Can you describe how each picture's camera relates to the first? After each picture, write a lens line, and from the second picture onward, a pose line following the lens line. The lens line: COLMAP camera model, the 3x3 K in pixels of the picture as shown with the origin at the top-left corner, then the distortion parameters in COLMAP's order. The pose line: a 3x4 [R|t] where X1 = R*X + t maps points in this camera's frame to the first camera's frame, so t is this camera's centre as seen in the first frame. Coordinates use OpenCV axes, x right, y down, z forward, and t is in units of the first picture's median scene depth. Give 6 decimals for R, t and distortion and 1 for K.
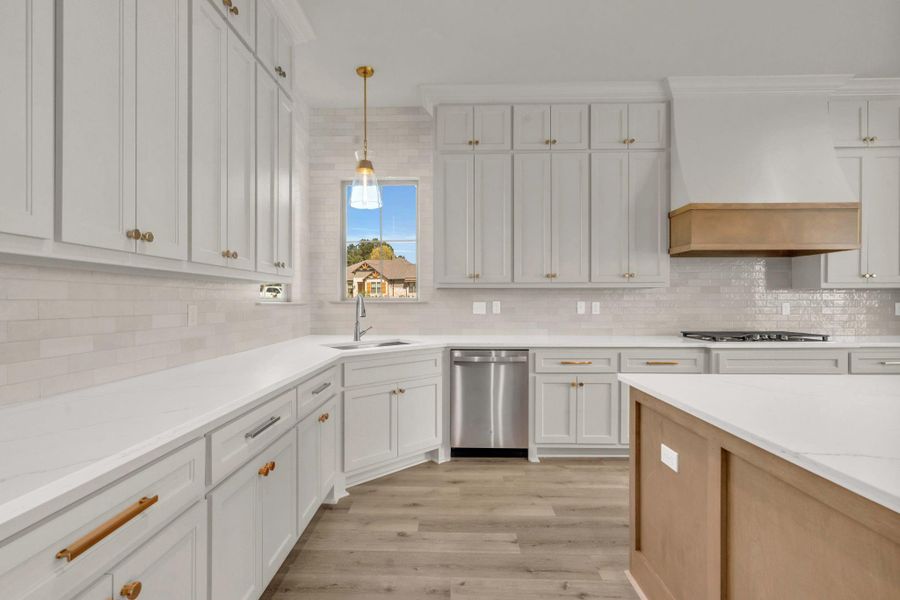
lens RADIAL K [[453.8, 0, 459.7], [0, 453.8, 295.8], [0, 0, 1]] dist [-0.001795, 0.000635]
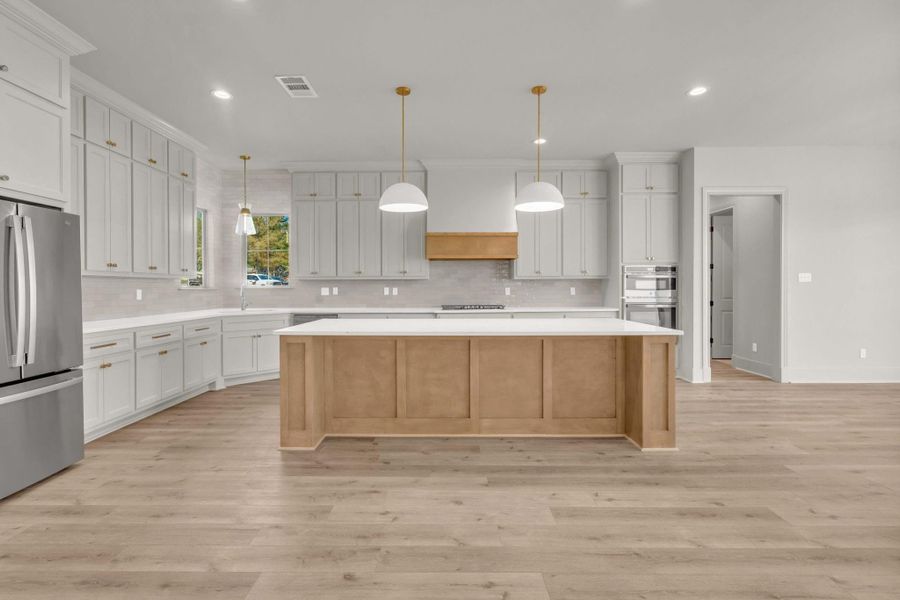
lens RADIAL K [[410.6, 0, 425.5], [0, 410.6, 286.2], [0, 0, 1]] dist [-0.004246, 0.000556]
pose [[0.999829, -0.002920, 0.018259, 0.424388], [0.002709, 0.999929, 0.011573, -0.009474], [-0.018292, -0.011521, 0.999766, -0.561375]]
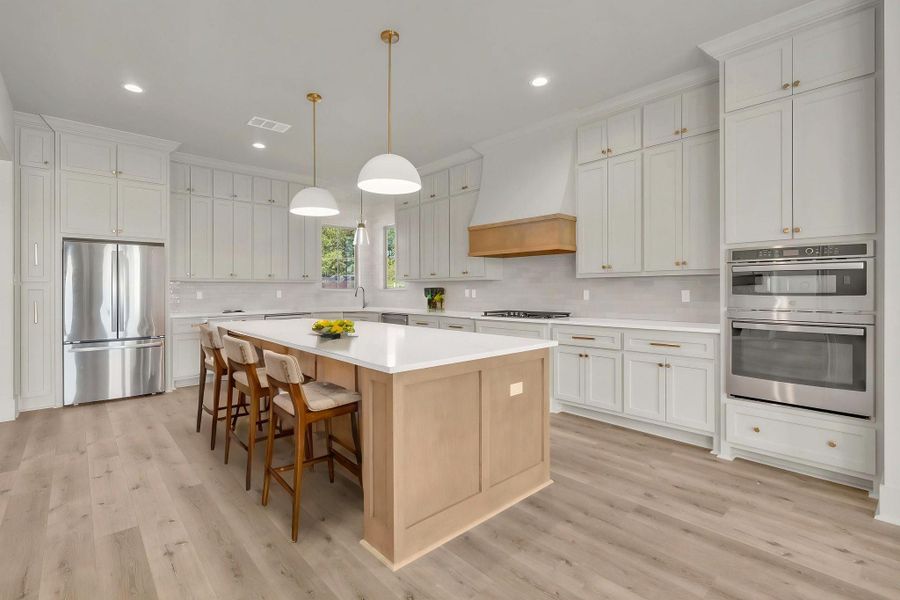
lens RADIAL K [[406.6, 0, 458.2], [0, 406.6, 290.9], [0, 0, 1]] dist [-0.003183, 0.000111]
pose [[0.700279, 0.001337, -0.713868, 1.351045], [0.013964, 0.999781, 0.015571, -0.003469], [0.713732, -0.020872, 0.700107, -0.019034]]
